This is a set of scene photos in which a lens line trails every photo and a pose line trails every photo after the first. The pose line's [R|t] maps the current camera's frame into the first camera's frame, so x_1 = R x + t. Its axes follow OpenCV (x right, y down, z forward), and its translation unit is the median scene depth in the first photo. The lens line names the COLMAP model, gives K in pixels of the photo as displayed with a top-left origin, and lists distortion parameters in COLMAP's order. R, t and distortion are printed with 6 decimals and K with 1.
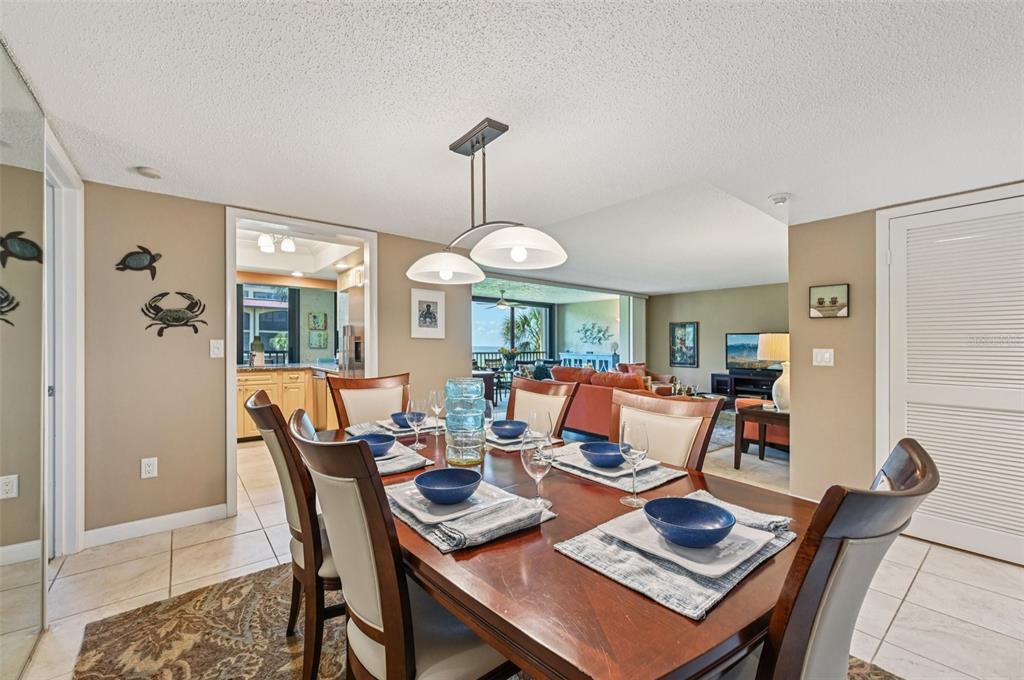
lens RADIAL K [[407.2, 0, 515.4], [0, 407.2, 356.4], [0, 0, 1]] dist [-0.003177, 0.000859]
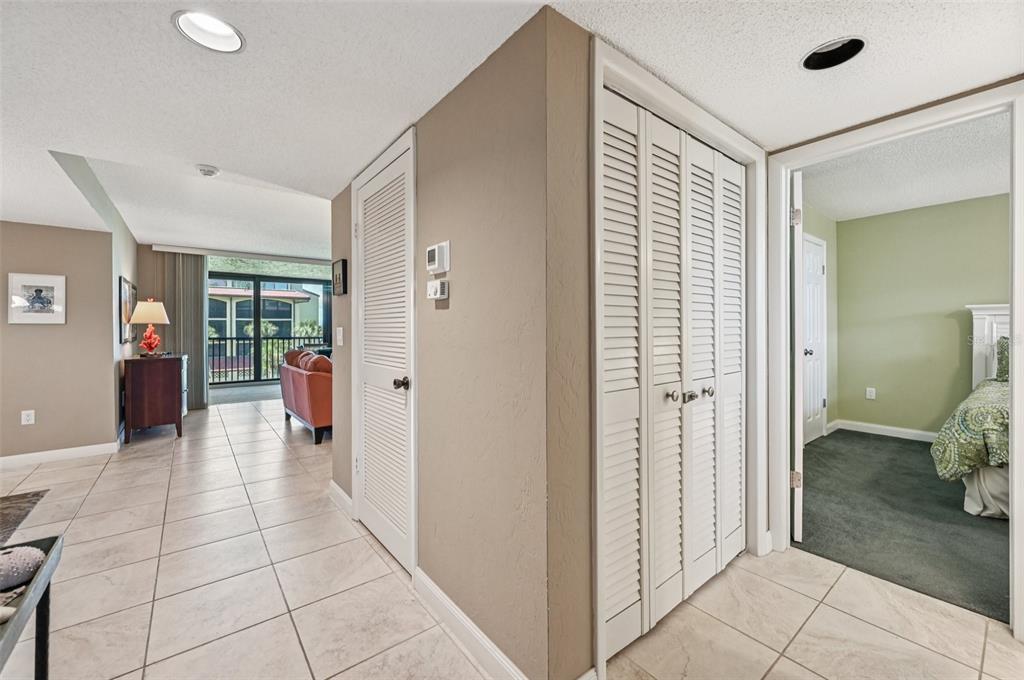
lens RADIAL K [[407.2, 0, 515.3], [0, 407.2, 326.3], [0, 0, 1]] dist [-0.003177, 0.000859]
pose [[0.999715, -0.018658, -0.014892, 0.391245], [0.018163, 0.999301, -0.032689, 0.006558], [0.015492, 0.032410, 0.999355, -0.001809]]
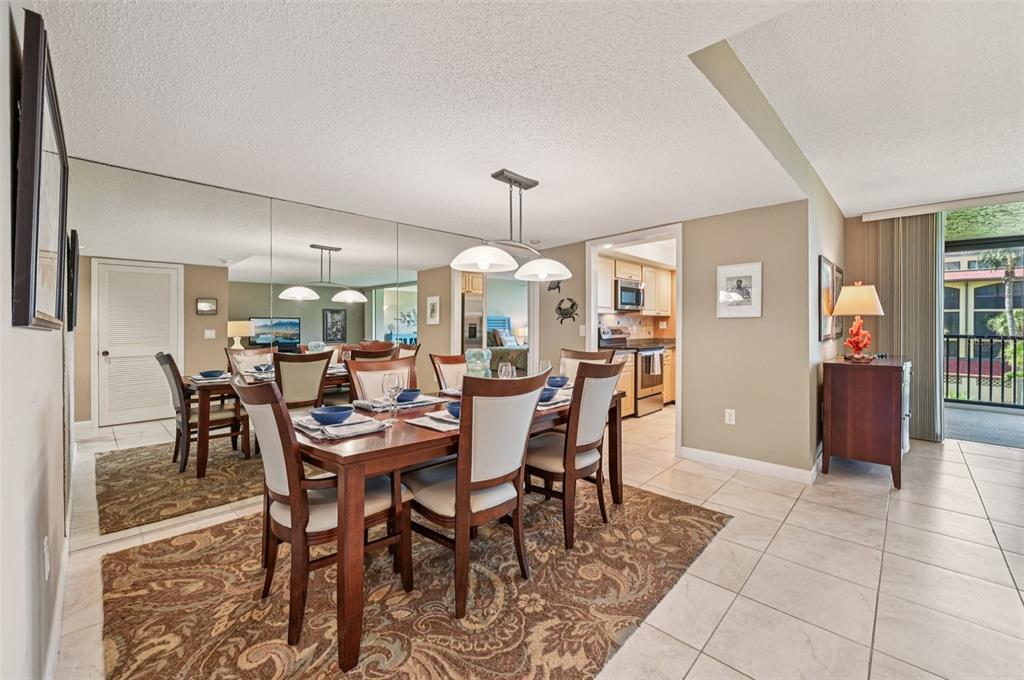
lens RADIAL K [[407.2, 0, 520.1], [0, 407.2, 335.6], [0, 0, 1]] dist [-0.003177, 0.000859]
pose [[0.116257, 0.003566, -0.993213, 0.249250], [-0.016659, 0.999860, 0.001640, 0.001134], [0.993079, 0.016356, 0.116300, 0.163298]]
